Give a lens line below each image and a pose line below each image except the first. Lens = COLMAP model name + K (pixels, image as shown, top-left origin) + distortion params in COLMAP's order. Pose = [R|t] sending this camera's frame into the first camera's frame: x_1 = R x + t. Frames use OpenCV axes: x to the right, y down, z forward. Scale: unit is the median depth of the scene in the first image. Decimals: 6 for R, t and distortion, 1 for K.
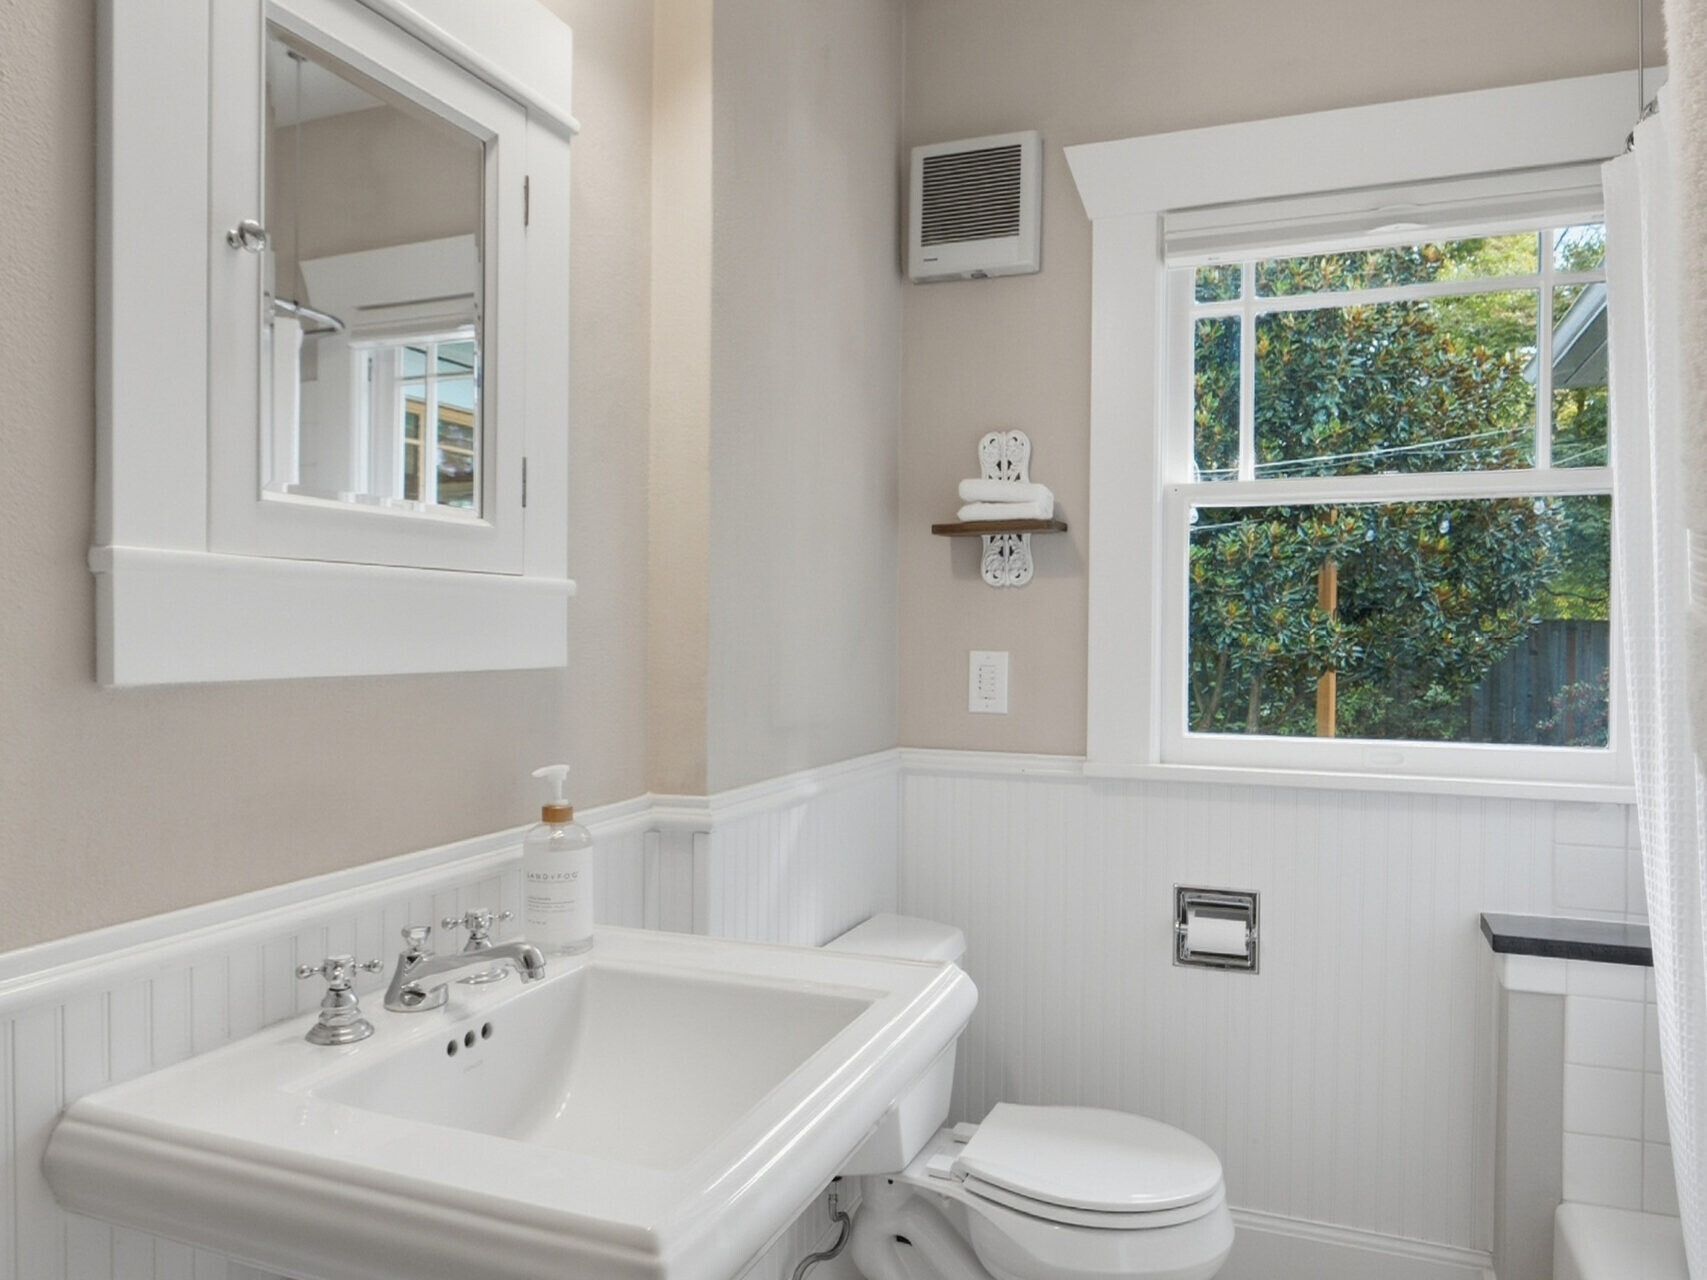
lens RADIAL K [[1168.4, 0, 864.9], [0, 1168.4, 644.8], [0, 0, 1]] dist [-0.007128, -0.009200]
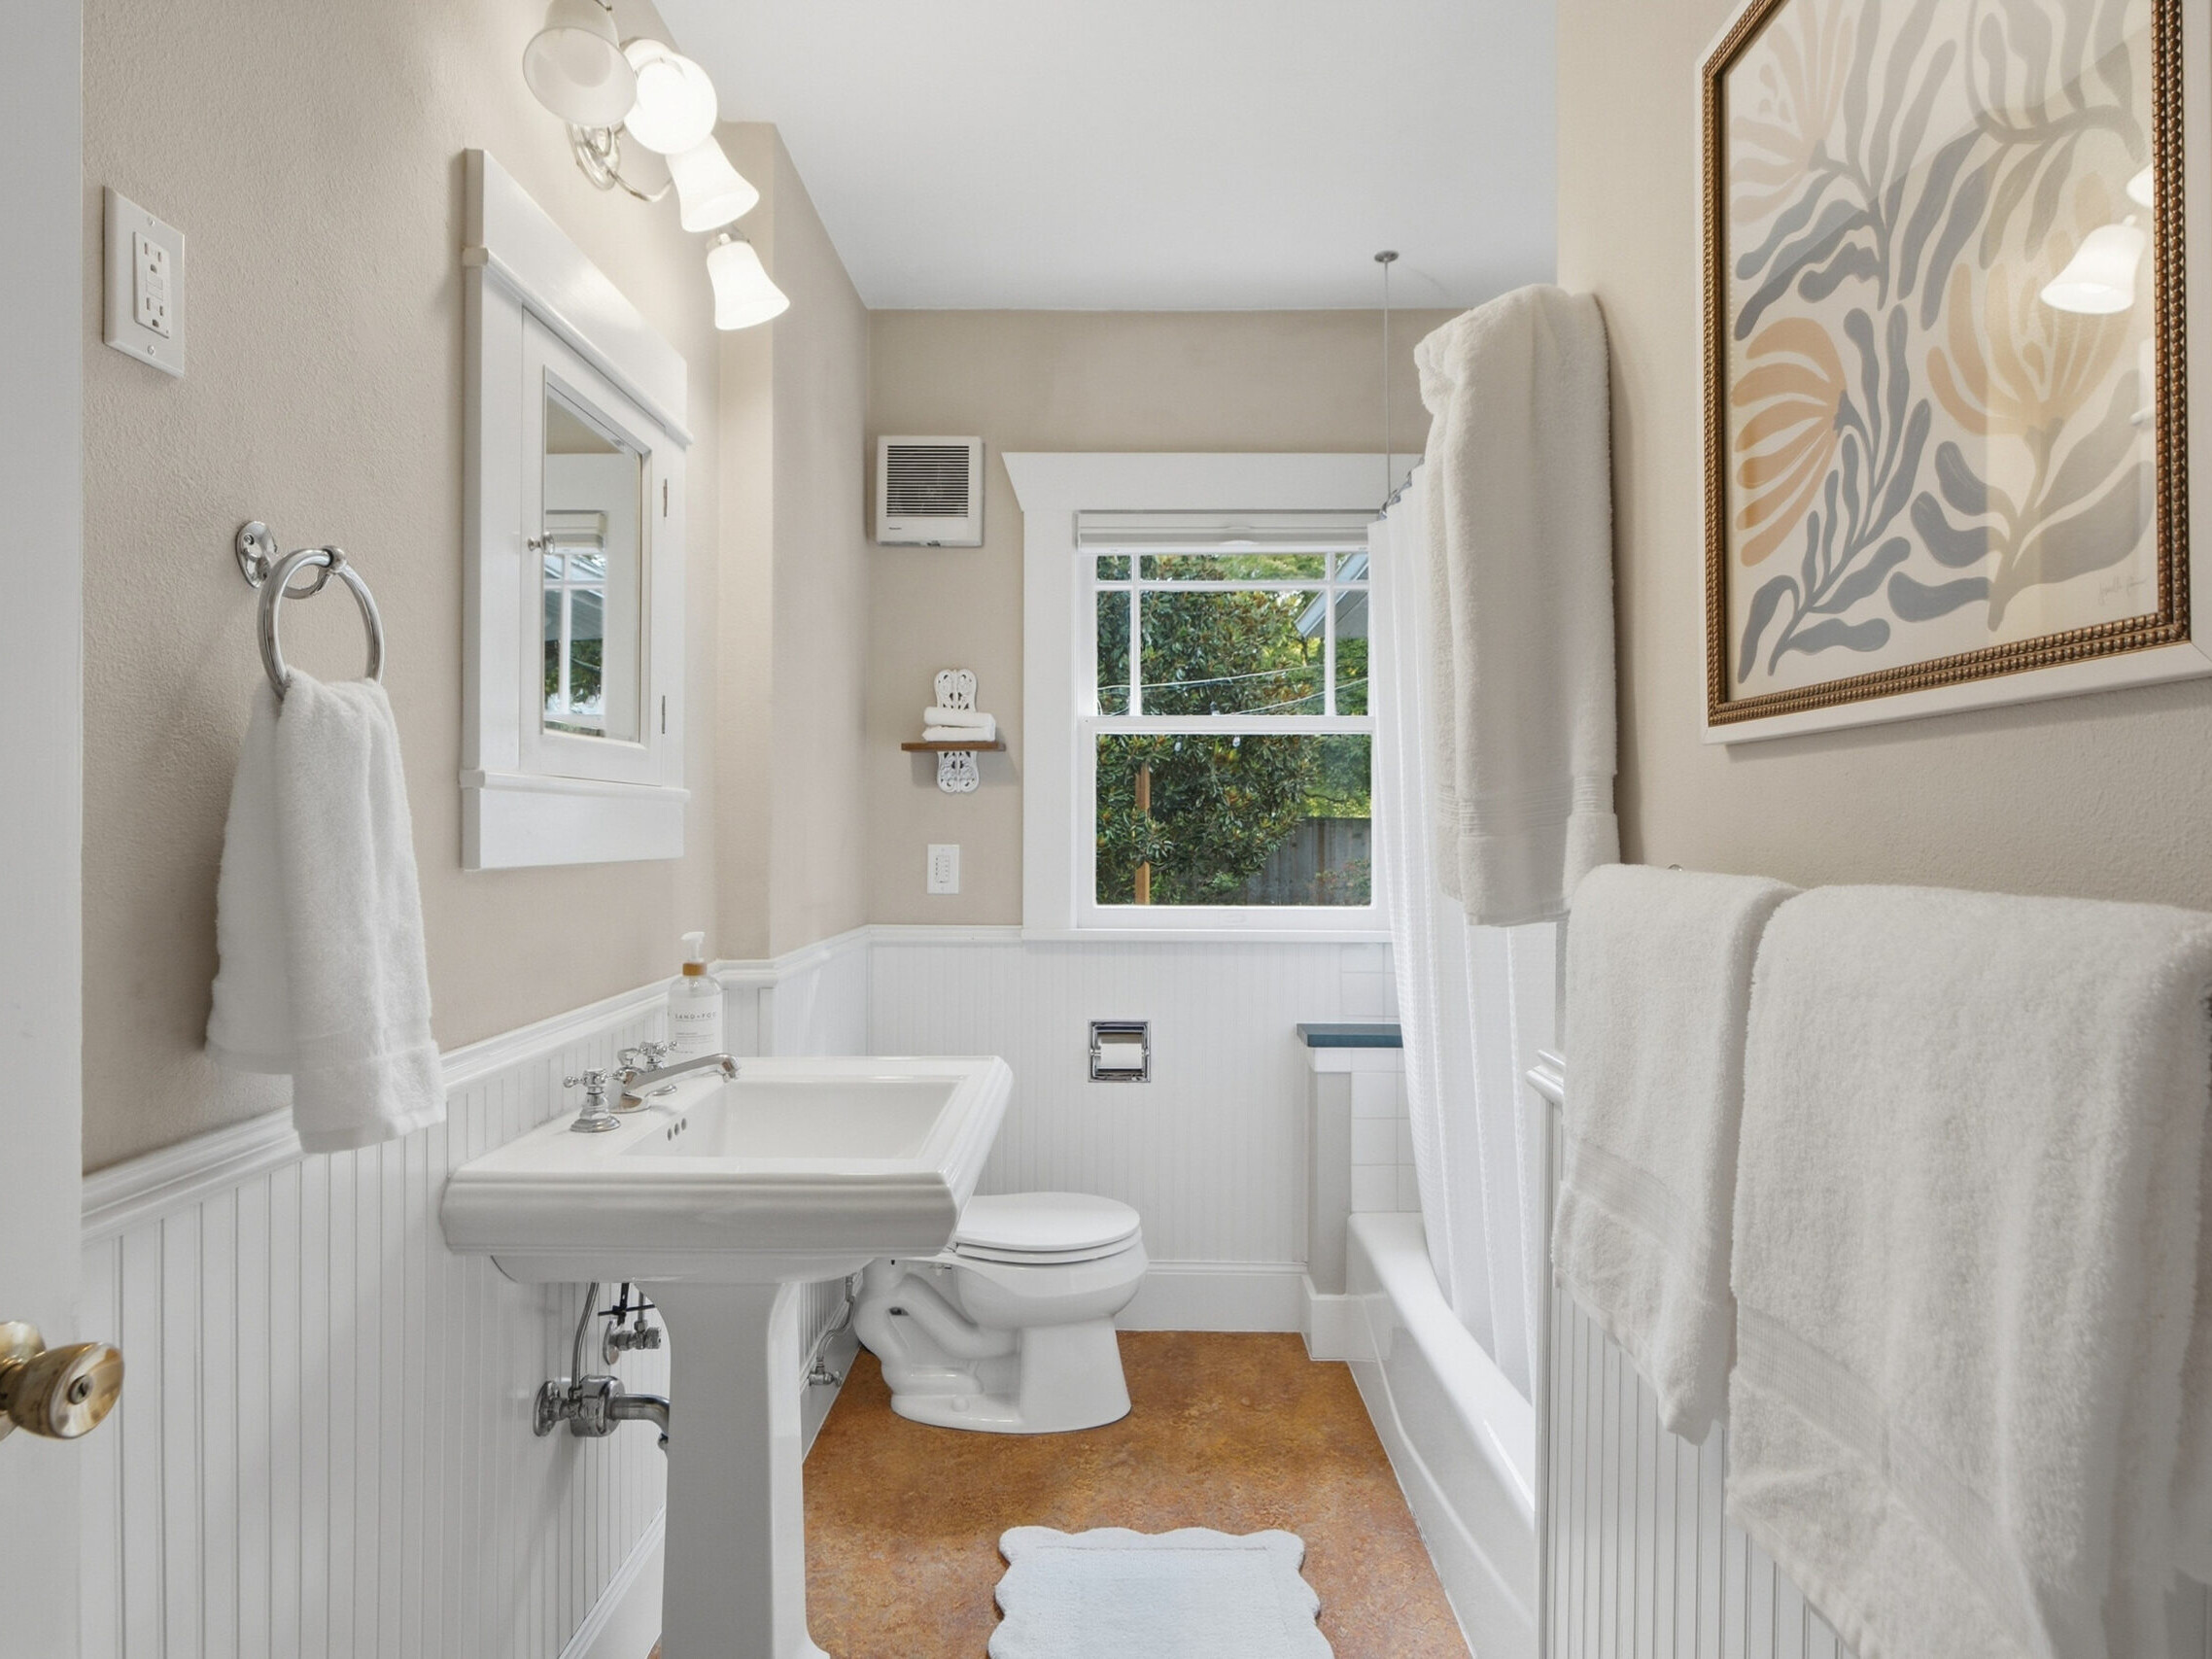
lens RADIAL K [[1135.1, 0, 1108.3], [0, 1135.1, 818.5], [0, 0, 1]] dist [-0.005199, 0.002024]
pose [[0.935618, 0.000042, 0.353015, -0.165534], [0.007153, 0.999792, -0.019077, 0.002330], [-0.352943, 0.020374, 0.935423, -0.209996]]
